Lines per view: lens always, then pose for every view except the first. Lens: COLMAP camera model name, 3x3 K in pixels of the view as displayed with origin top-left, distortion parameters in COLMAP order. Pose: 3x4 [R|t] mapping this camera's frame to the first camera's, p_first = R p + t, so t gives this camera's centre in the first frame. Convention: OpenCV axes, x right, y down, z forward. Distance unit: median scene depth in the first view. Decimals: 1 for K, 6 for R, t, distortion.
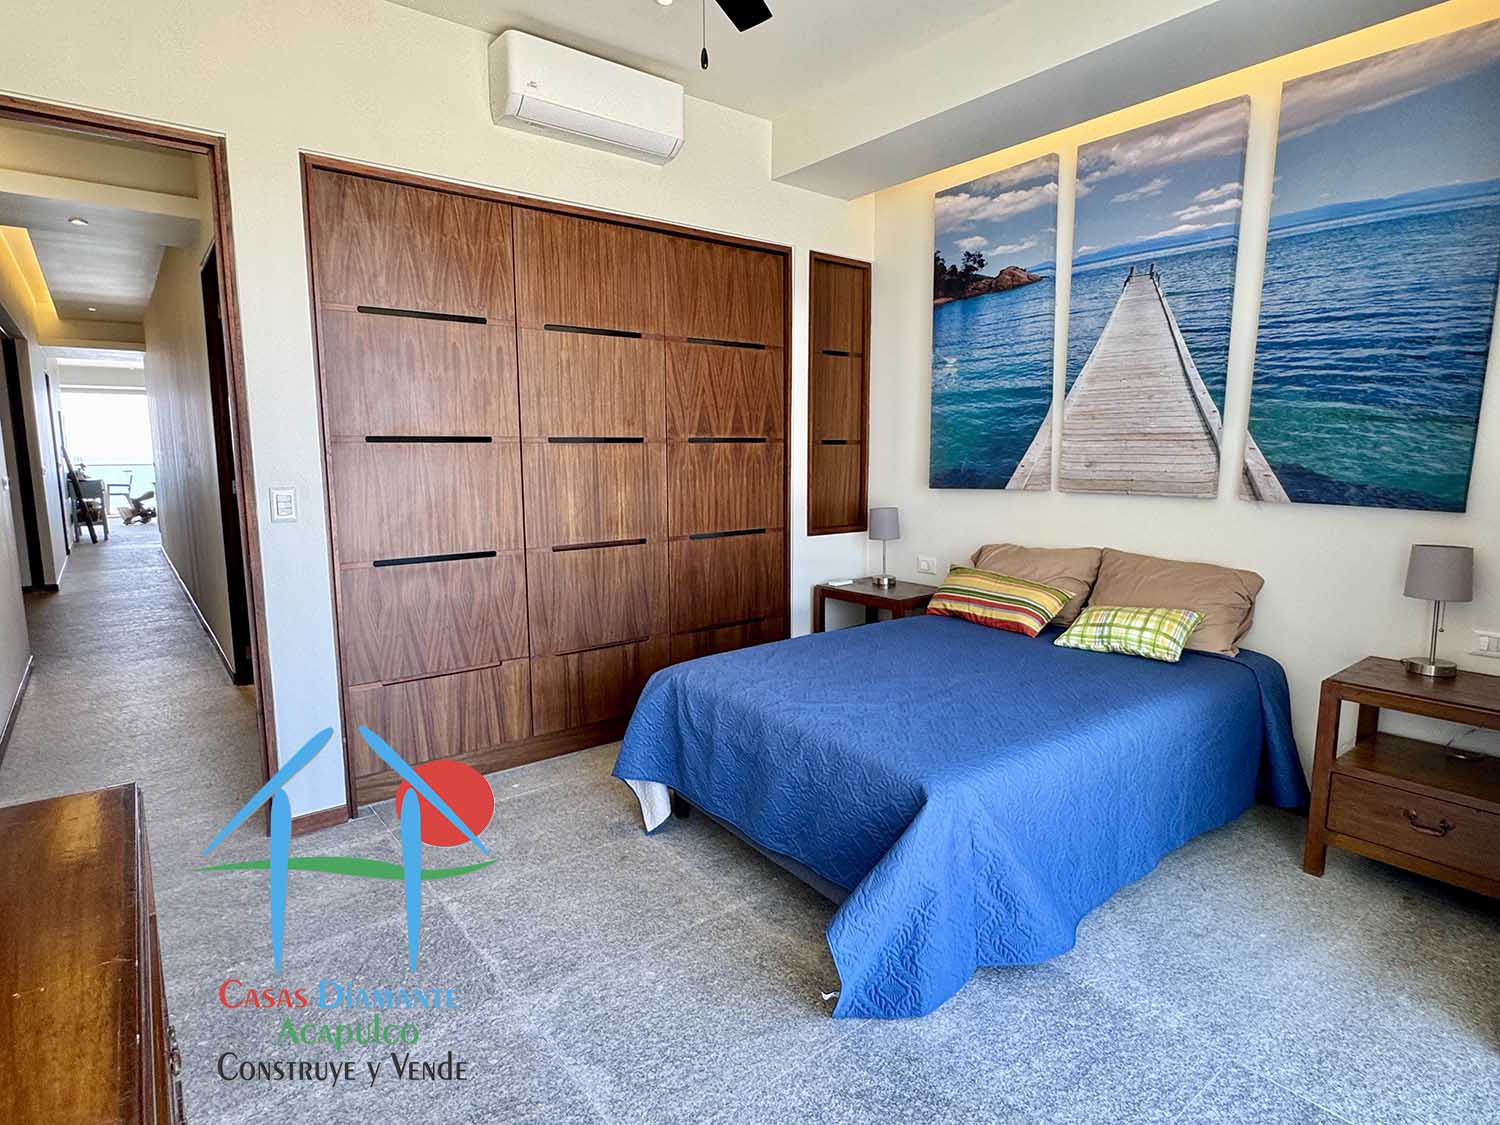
lens RADIAL K [[814.7, 0, 750.0], [0, 814.7, 562.5], [0, 0, 1]] dist [-0.002975, 0.000606]
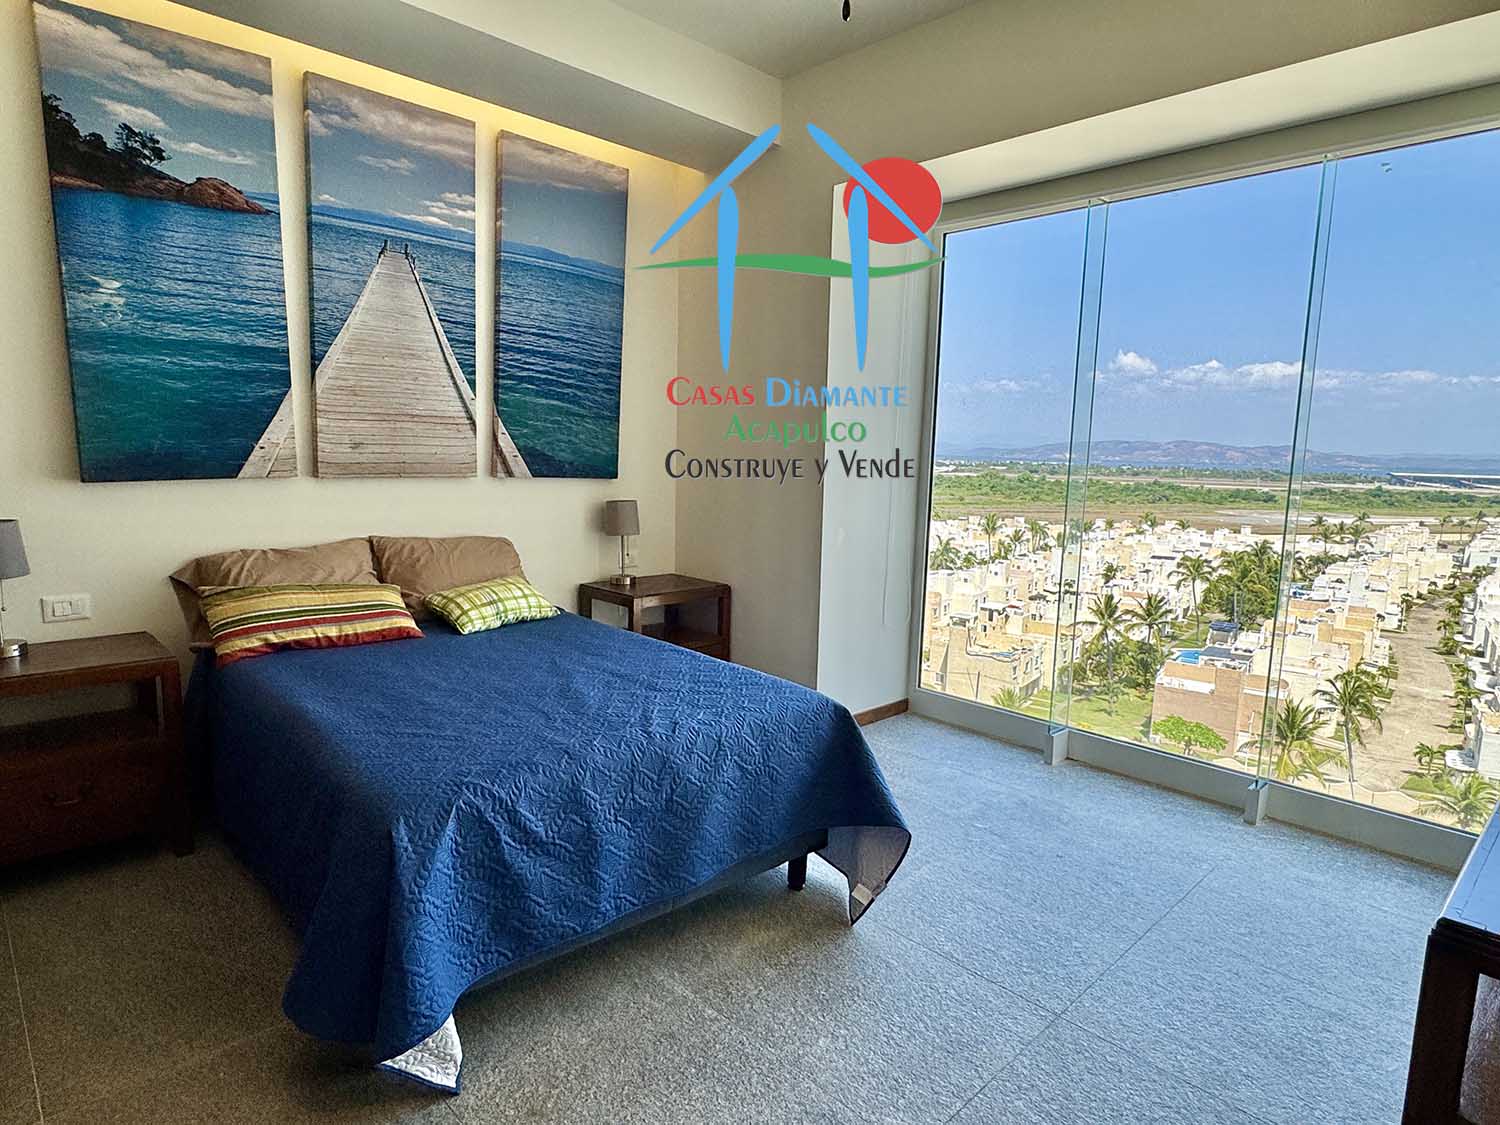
lens RADIAL K [[863.5, 0, 750.0], [0, 863.5, 562.5], [0, 0, 1]] dist [0.003515, 0.000851]
pose [[-0.099982, -0.131218, 0.986299, -0.627347], [0.112099, 0.983469, 0.142205, -0.086112], [-0.988654, 0.124781, -0.083620, 0.709200]]
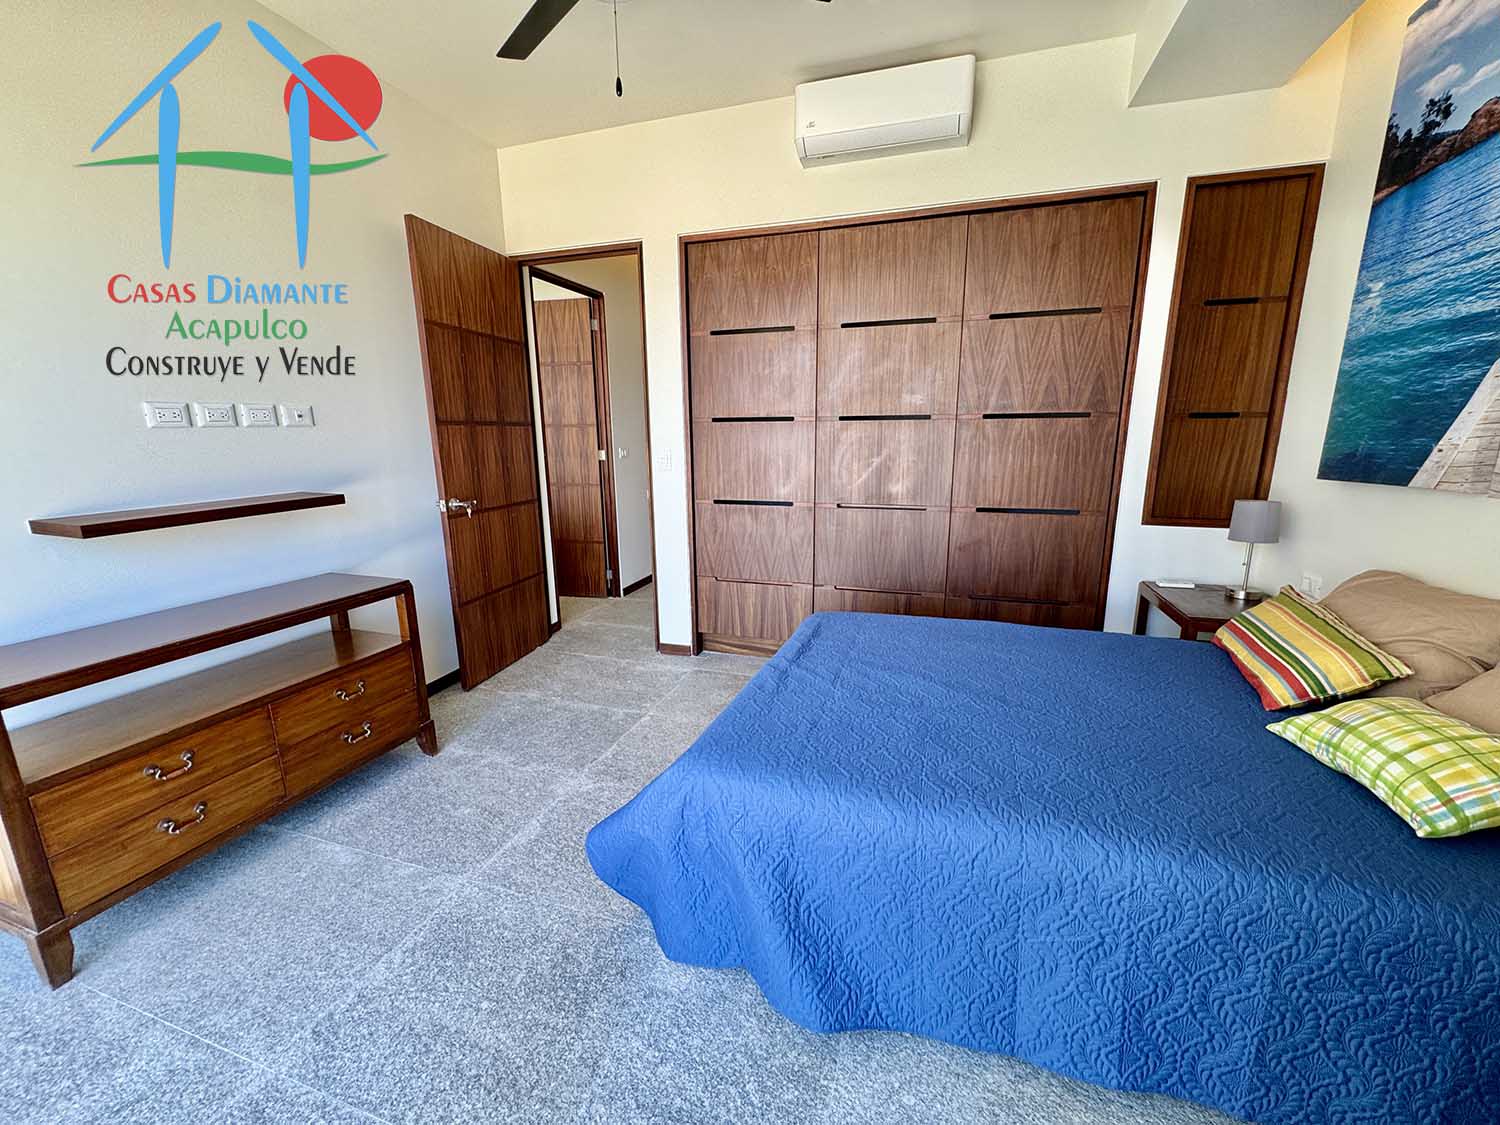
lens RADIAL K [[604.5, 0, 750.0], [0, 604.5, 562.5], [0, 0, 1]] dist [0.000651, -0.000062]
pose [[0.557581, 0.178898, -0.810616, 0.490335], [-0.109452, 0.983820, 0.141837, -0.050418], [0.822875, 0.009638, 0.568141, 0.370885]]
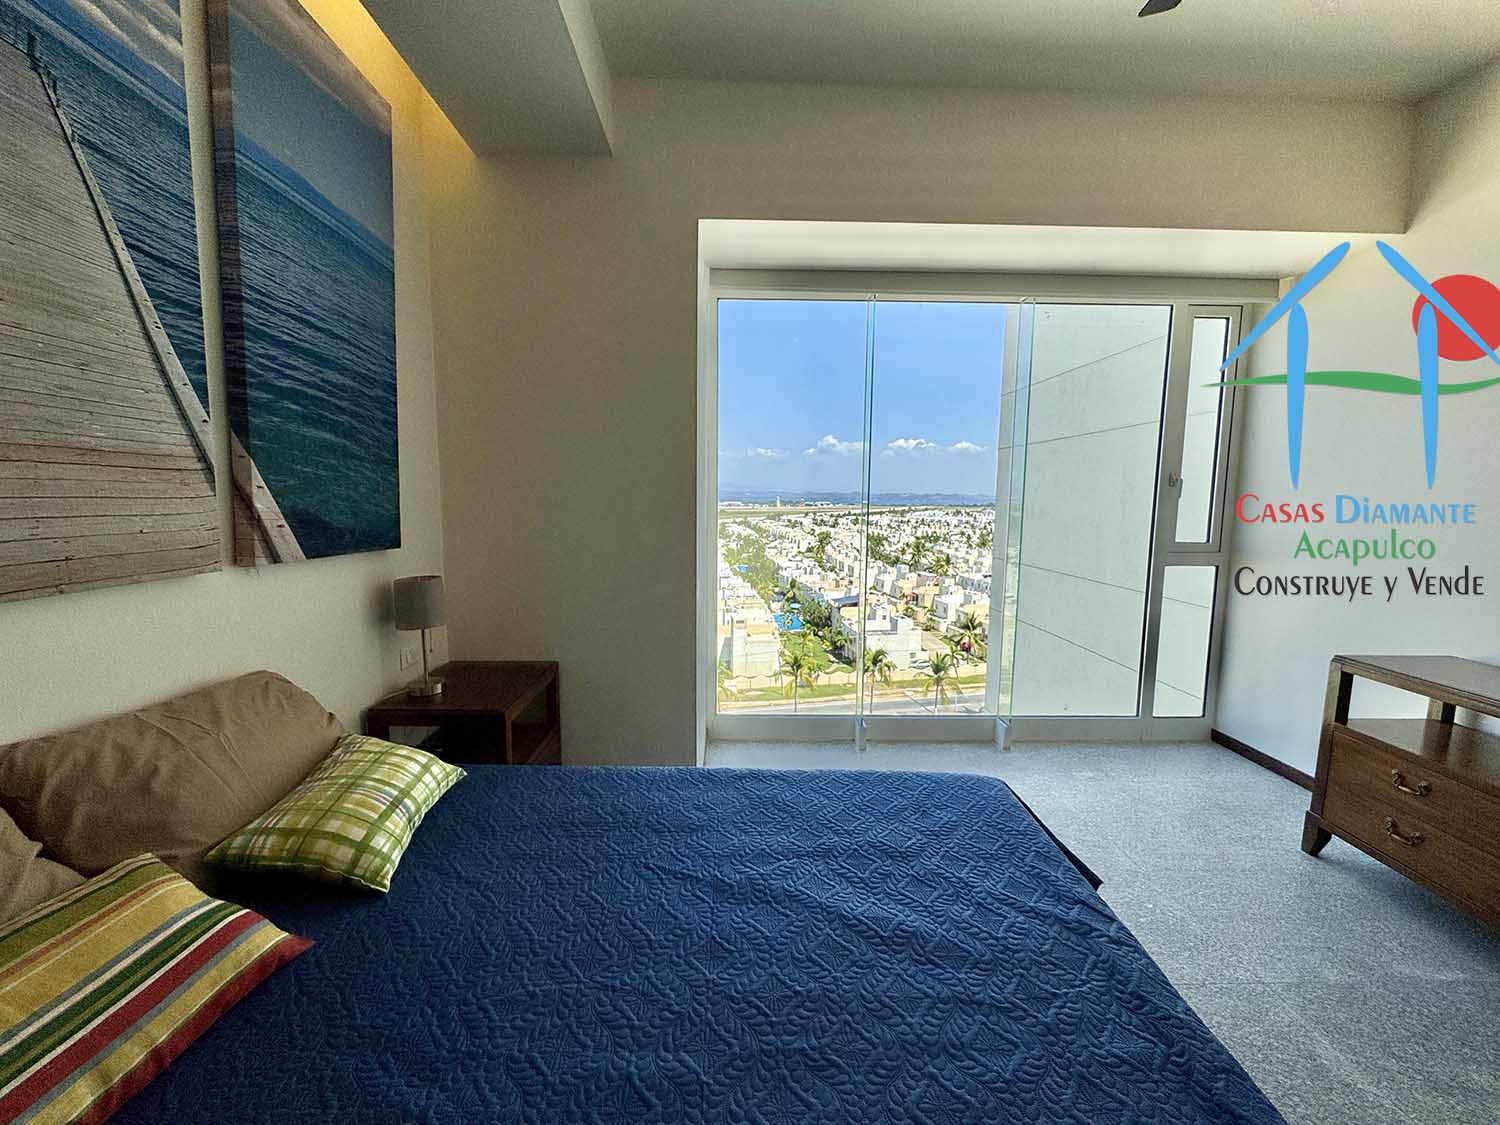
lens RADIAL K [[604.5, 0, 750.0], [0, 604.5, 562.5], [0, 0, 1]] dist [0.000651, -0.000062]
pose [[-0.798997, -0.069509, 0.597305, 0.004387], [0.077703, 0.973035, 0.217174, -0.143259], [-0.596294, 0.219934, -0.772051, 1.058670]]
